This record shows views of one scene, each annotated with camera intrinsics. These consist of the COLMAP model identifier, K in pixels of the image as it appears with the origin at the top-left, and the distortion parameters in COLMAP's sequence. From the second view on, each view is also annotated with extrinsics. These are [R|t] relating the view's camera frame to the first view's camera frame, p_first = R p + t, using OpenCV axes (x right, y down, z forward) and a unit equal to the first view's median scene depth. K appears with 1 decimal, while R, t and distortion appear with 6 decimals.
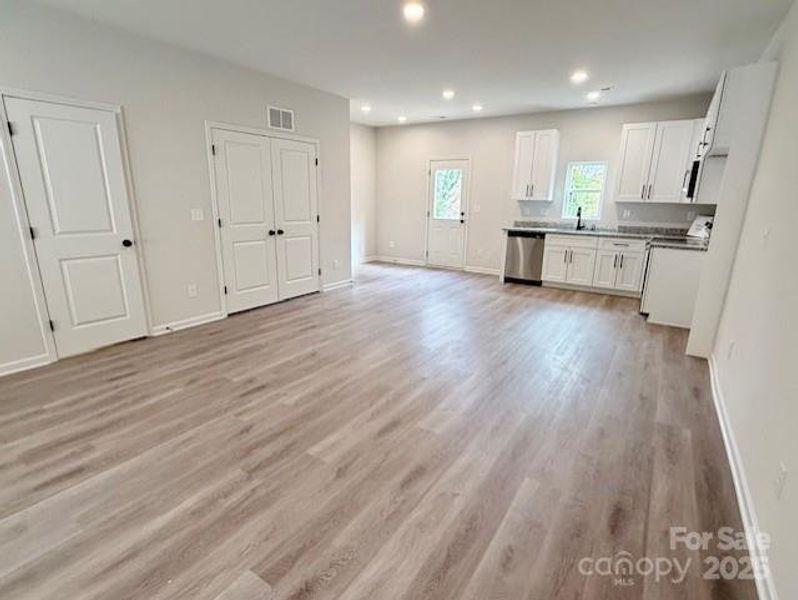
lens RADIAL K [[402.5, 0, 400.7], [0, 402.5, 301.2], [0, 0, 1]] dist [-0.001128, -0.000391]
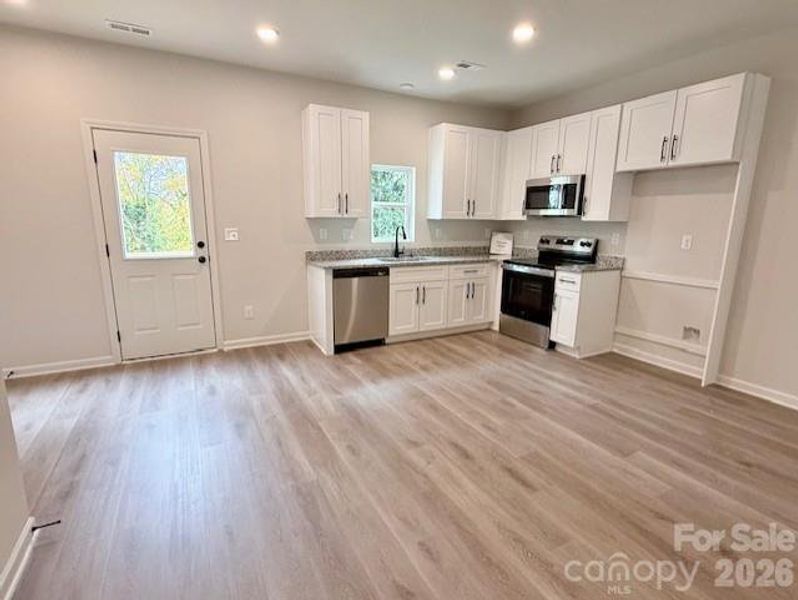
lens RADIAL K [[402.5, 0, 400.7], [0, 402.5, 301.2], [0, 0, 1]] dist [-0.001128, -0.000391]
pose [[0.476355, -0.187289, 0.859075, -0.264804], [0.216232, 0.971997, 0.092007, -0.210026], [-0.852250, 0.141931, 0.503513, 0.805360]]
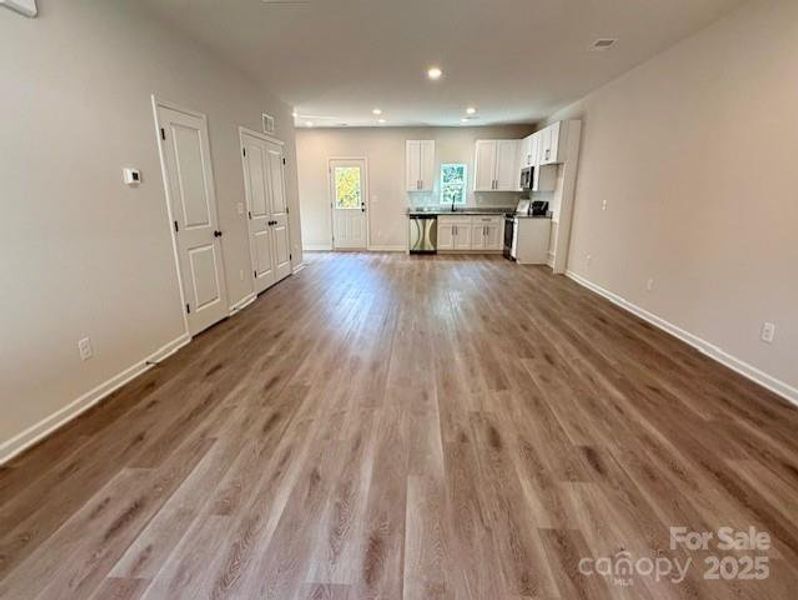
lens RADIAL K [[402.5, 0, 400.7], [0, 402.5, 301.2], [0, 0, 1]] dist [-0.001128, -0.000391]
pose [[0.859577, -0.150566, 0.488321, -0.588167], [0.143871, 0.988257, 0.051461, 0.045017], [-0.490335, 0.026020, 0.871146, -0.182705]]
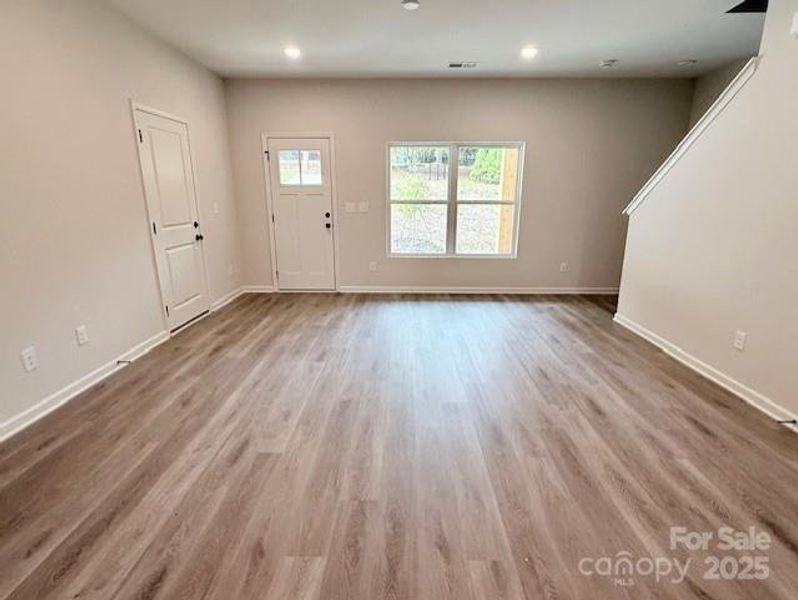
lens RADIAL K [[402.5, 0, 400.7], [0, 402.5, 301.2], [0, 0, 1]] dist [-0.001128, -0.000391]
pose [[-0.843346, 0.121228, -0.523519, -0.014199], [-0.150966, 0.881538, 0.447326, -0.151689], [0.515730, 0.456284, -0.725140, 0.598430]]
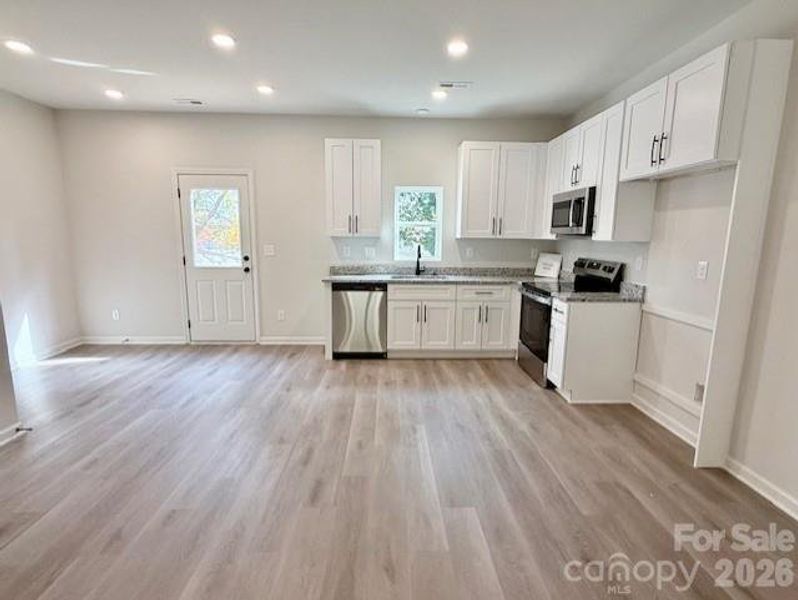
lens RADIAL K [[402.5, 0, 400.7], [0, 402.5, 301.2], [0, 0, 1]] dist [-0.001128, -0.000391]
pose [[0.816099, -0.100514, 0.569105, -0.026679], [0.146175, 0.988639, -0.035005, -0.136047], [-0.559121, 0.111756, 0.821520, 0.512059]]
